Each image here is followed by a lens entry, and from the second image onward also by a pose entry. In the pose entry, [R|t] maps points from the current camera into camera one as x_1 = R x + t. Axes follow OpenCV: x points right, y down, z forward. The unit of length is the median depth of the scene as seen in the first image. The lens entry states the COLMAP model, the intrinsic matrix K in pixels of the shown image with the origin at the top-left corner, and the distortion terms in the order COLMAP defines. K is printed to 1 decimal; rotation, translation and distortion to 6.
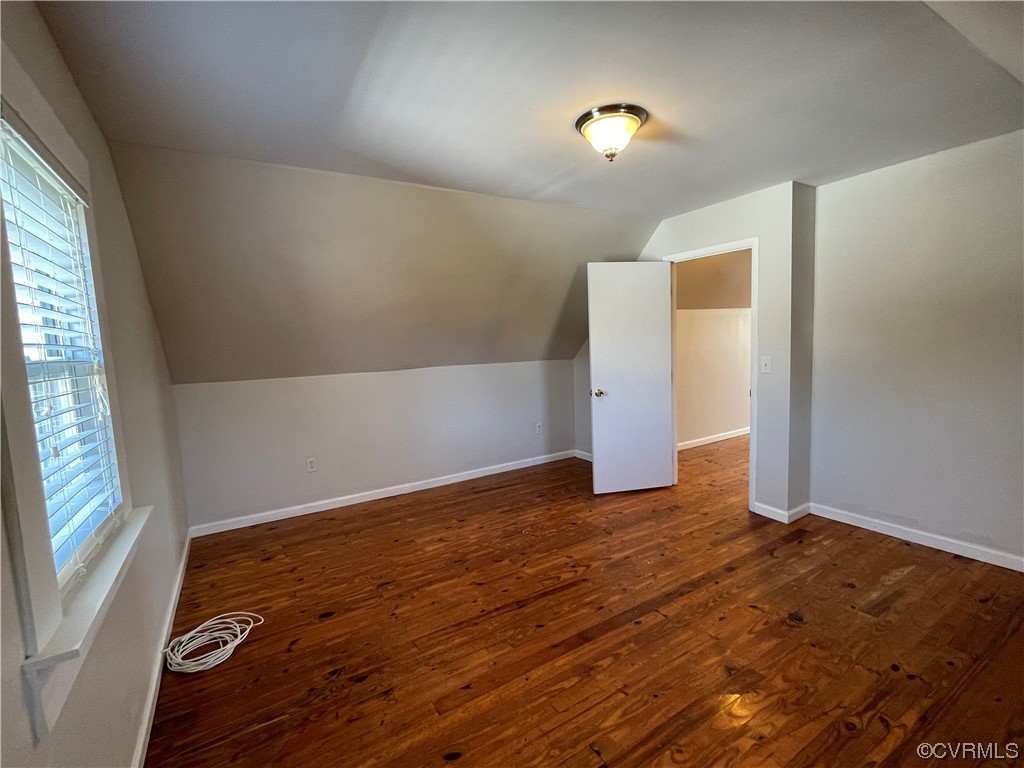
lens RADIAL K [[458.3, 0, 505.5], [0, 458.3, 386.0], [0, 0, 1]] dist [-0.003042, 0.004354]
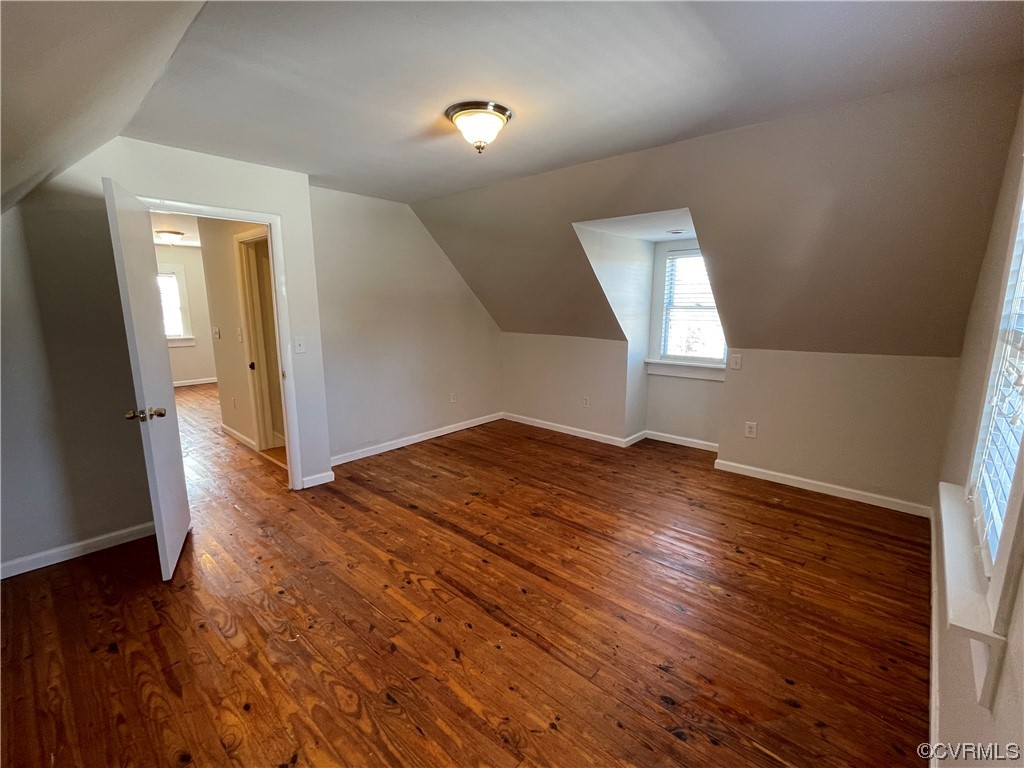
lens RADIAL K [[458.3, 0, 511.7], [0, 458.3, 387.3], [0, 0, 1]] dist [-0.003042, 0.004354]
pose [[-0.292726, -0.138881, 0.946057, -0.750035], [0.112196, 0.977573, 0.178223, -0.111339], [-0.949591, 0.158314, -0.270579, 1.093283]]
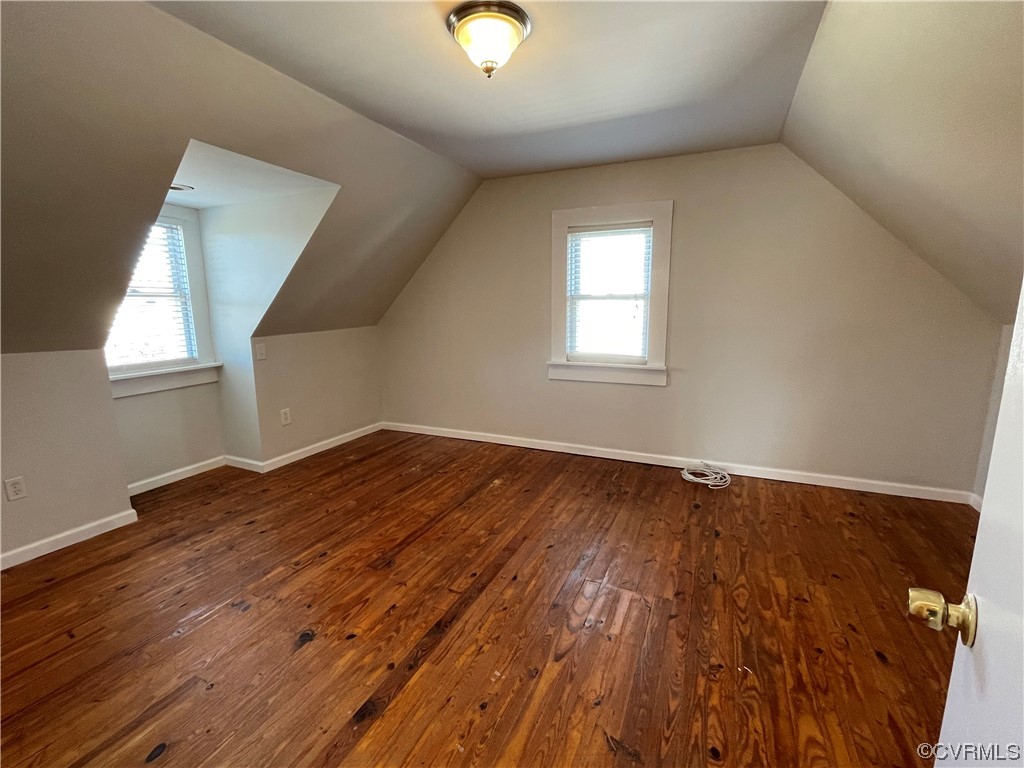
lens RADIAL K [[458.3, 0, 518.0], [0, 458.3, 380.0], [0, 0, 1]] dist [-0.003042, 0.004354]
pose [[-0.816300, 0.139949, -0.560418, 0.627517], [-0.020751, 0.962475, 0.270576, -0.151048], [0.577255, 0.232500, -0.782765, 1.534112]]
